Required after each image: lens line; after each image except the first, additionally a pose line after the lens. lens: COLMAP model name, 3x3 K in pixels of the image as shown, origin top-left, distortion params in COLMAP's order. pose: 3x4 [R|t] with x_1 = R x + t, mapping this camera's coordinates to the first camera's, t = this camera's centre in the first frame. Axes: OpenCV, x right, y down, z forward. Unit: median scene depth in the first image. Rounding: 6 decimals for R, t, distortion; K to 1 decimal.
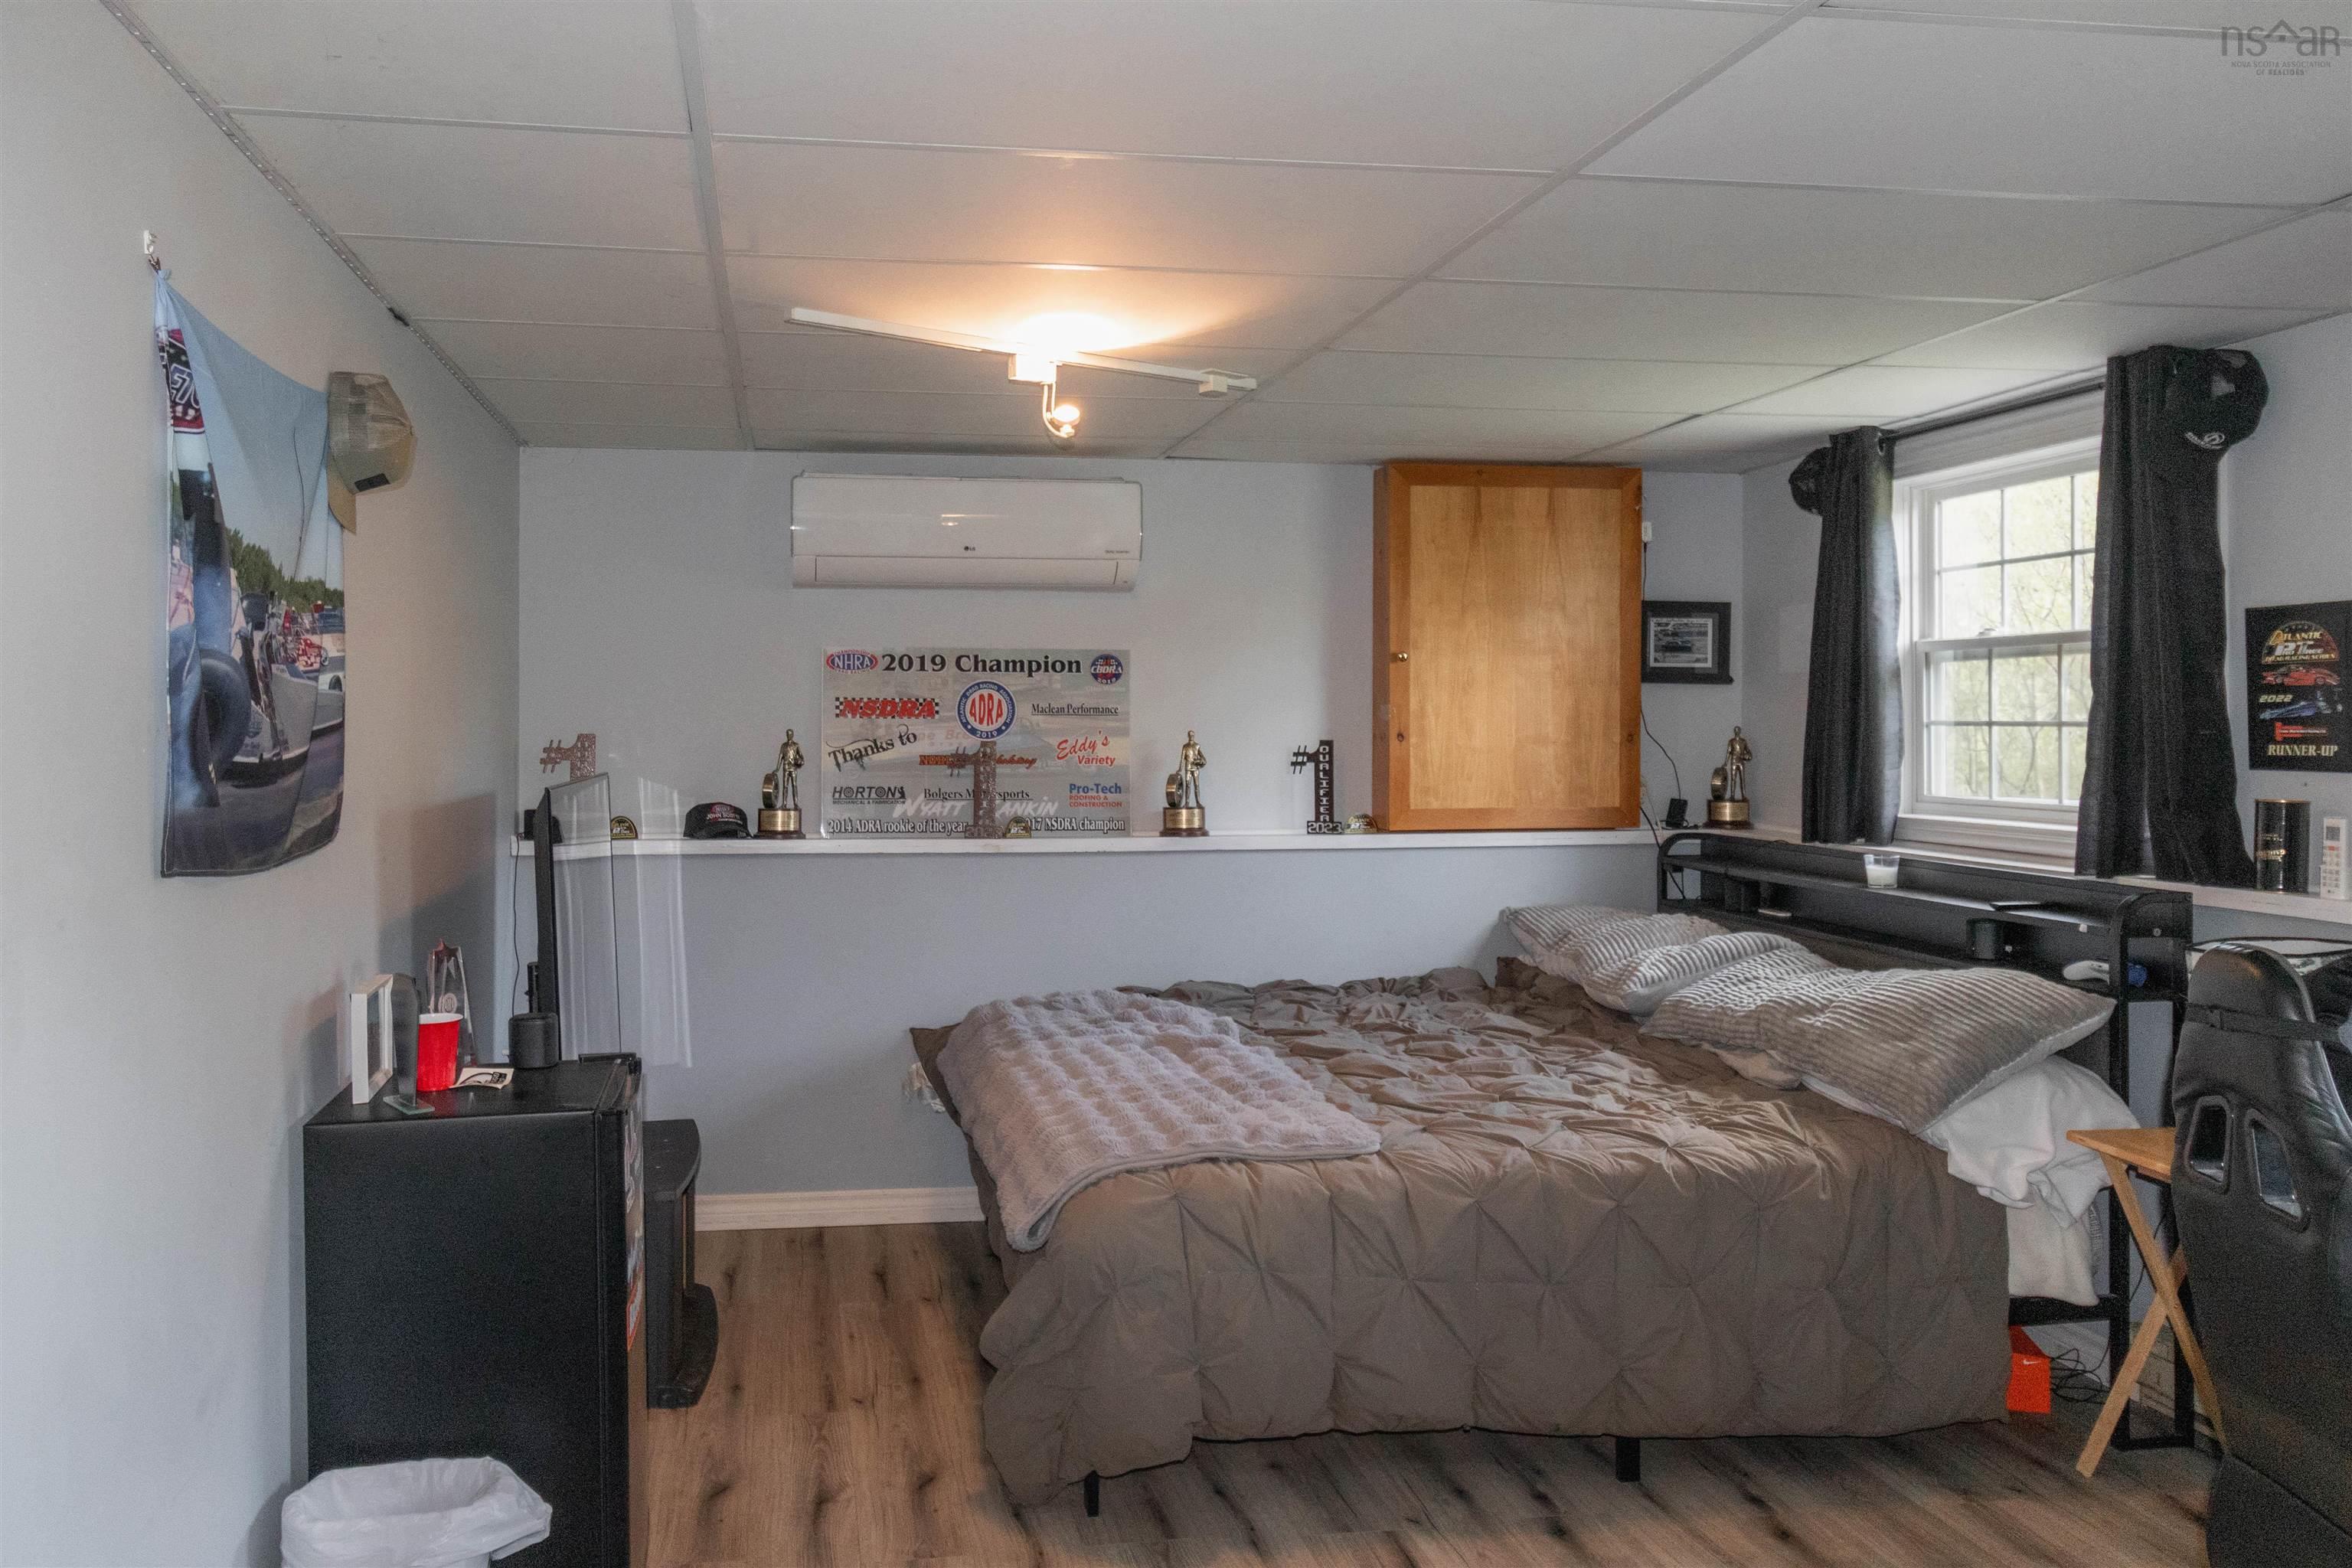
lens RADIAL K [[1742.2, 0, 1171.9], [0, 1742.2, 673.4], [0, 0, 1]] dist [-0.007159, 0.000430]
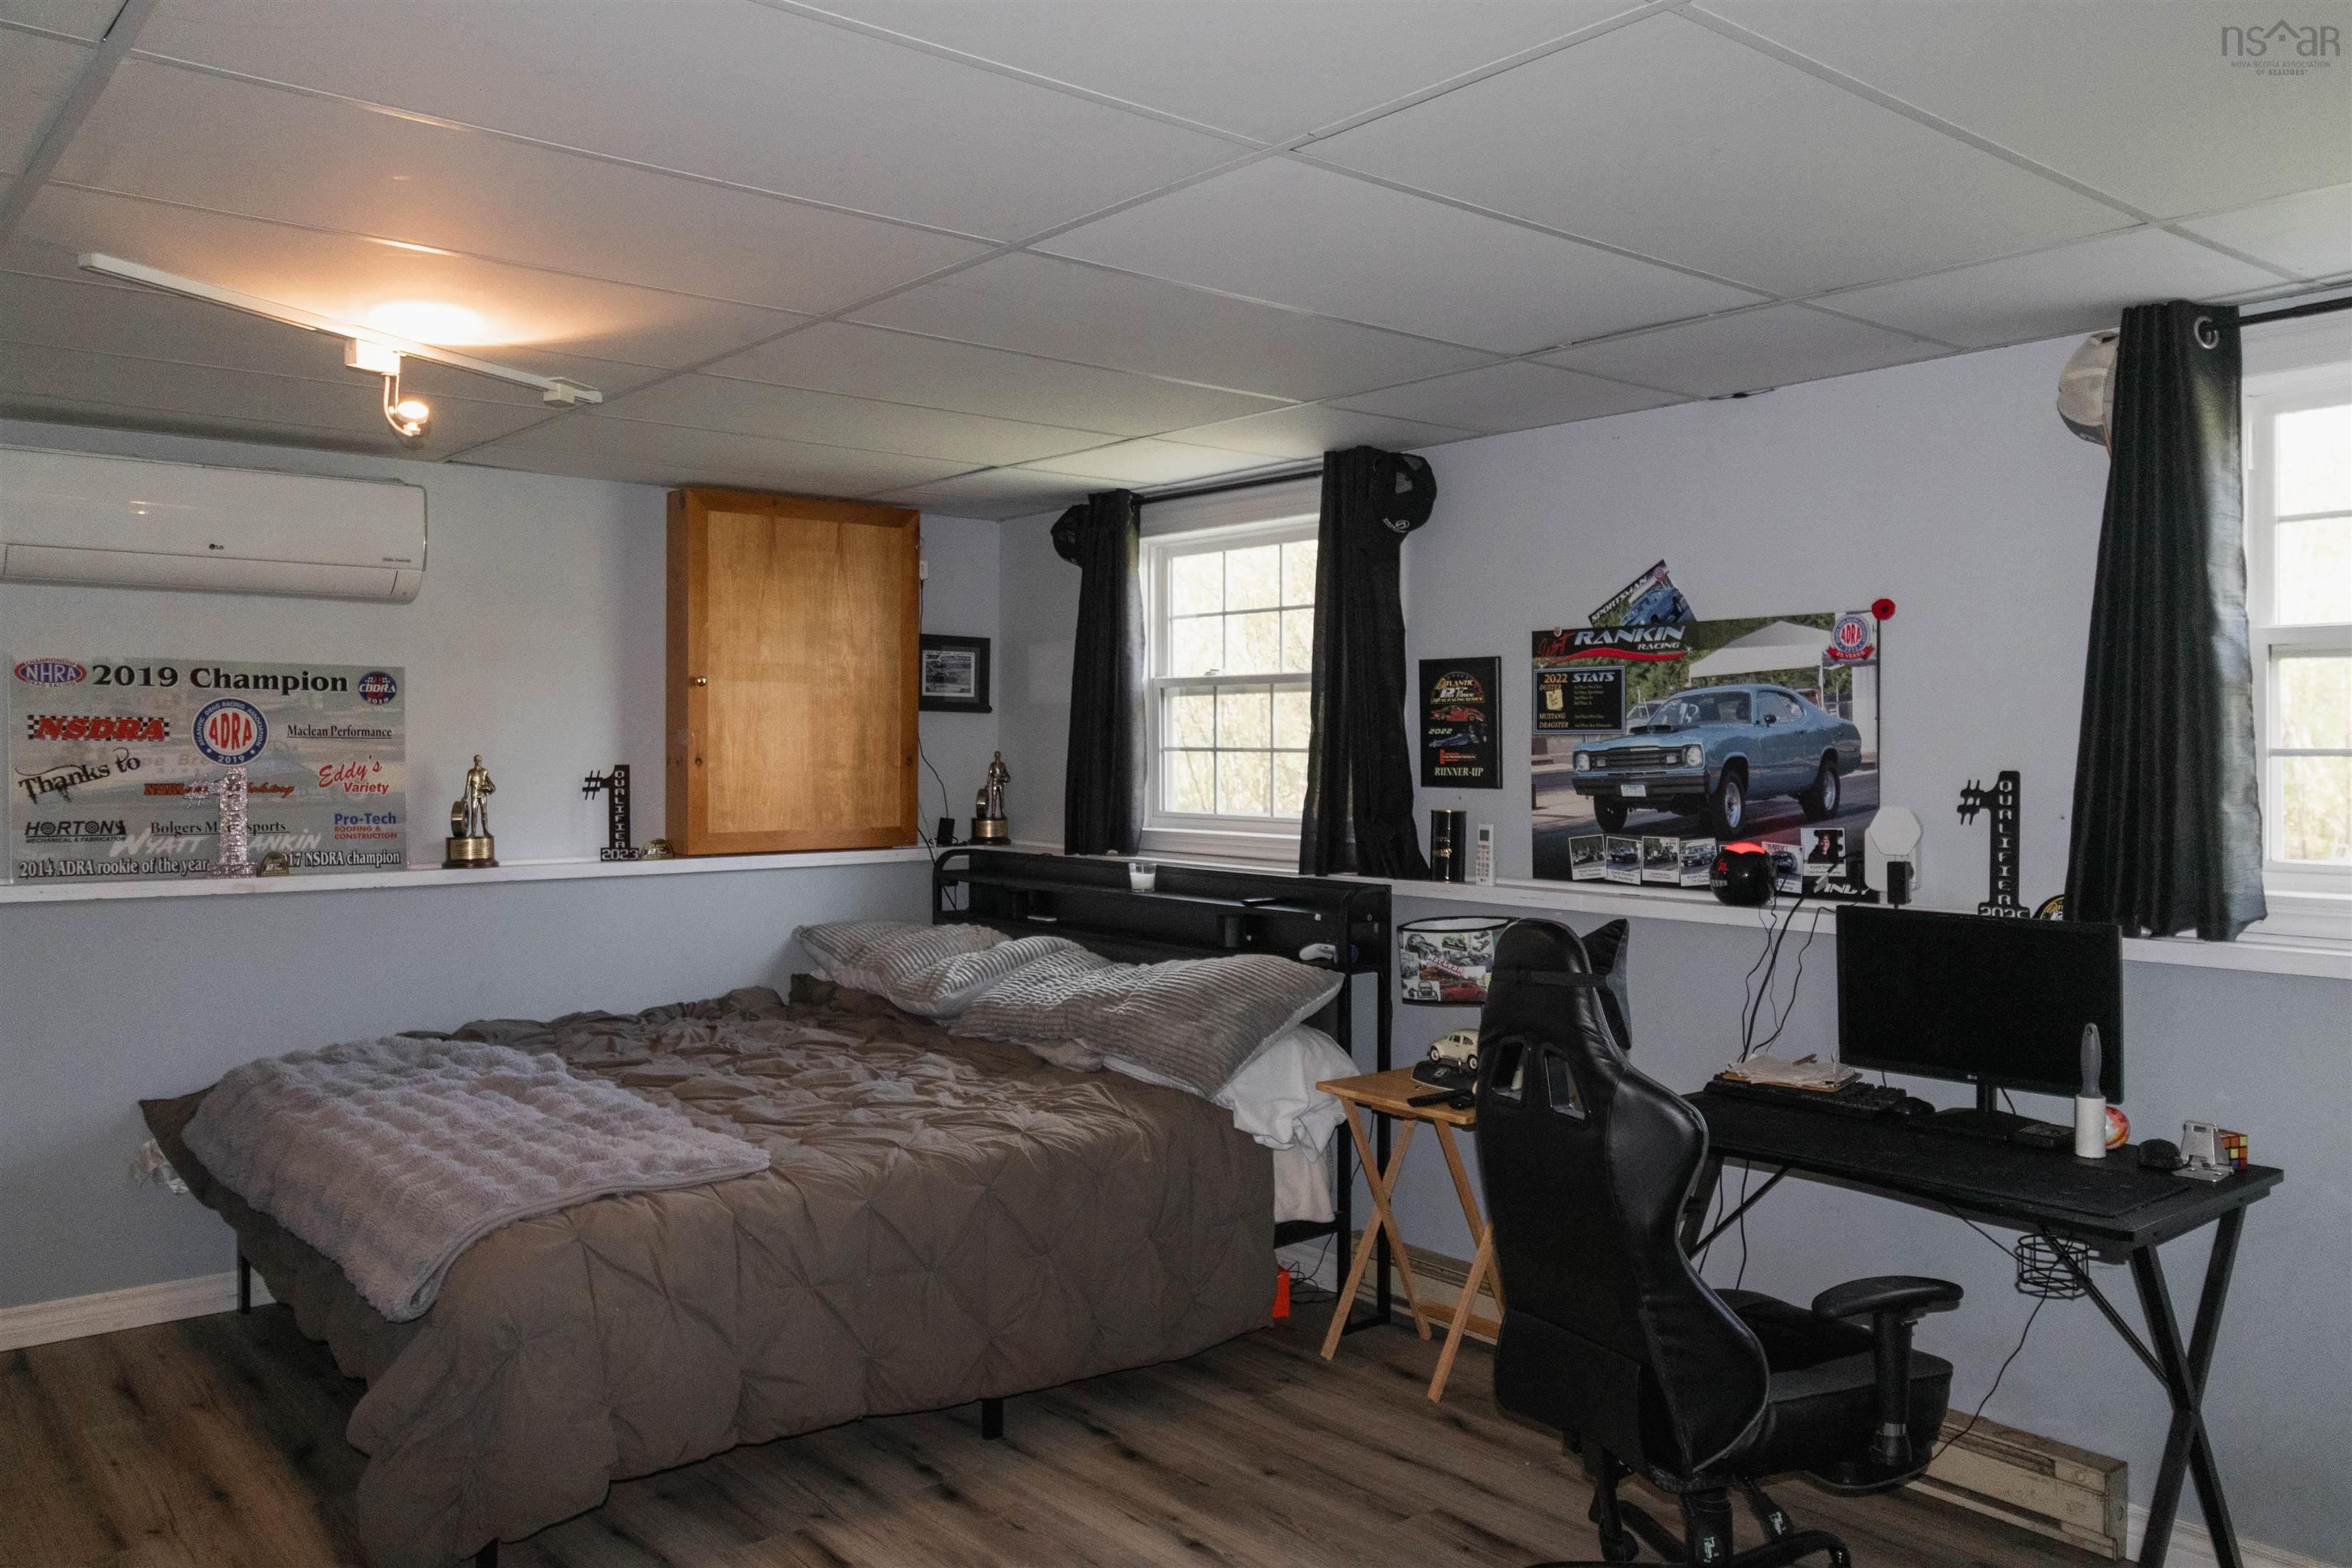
lens RADIAL K [[1721.8, 0, 1175.8], [0, 1721.8, 721.6], [0, 0, 1]] dist [-0.000888, -0.003816]
pose [[0.856066, 0.010630, 0.516758, -0.172716], [-0.018182, 0.999789, 0.009554, -0.001135], [-0.516547, -0.017575, 0.856078, 0.013238]]
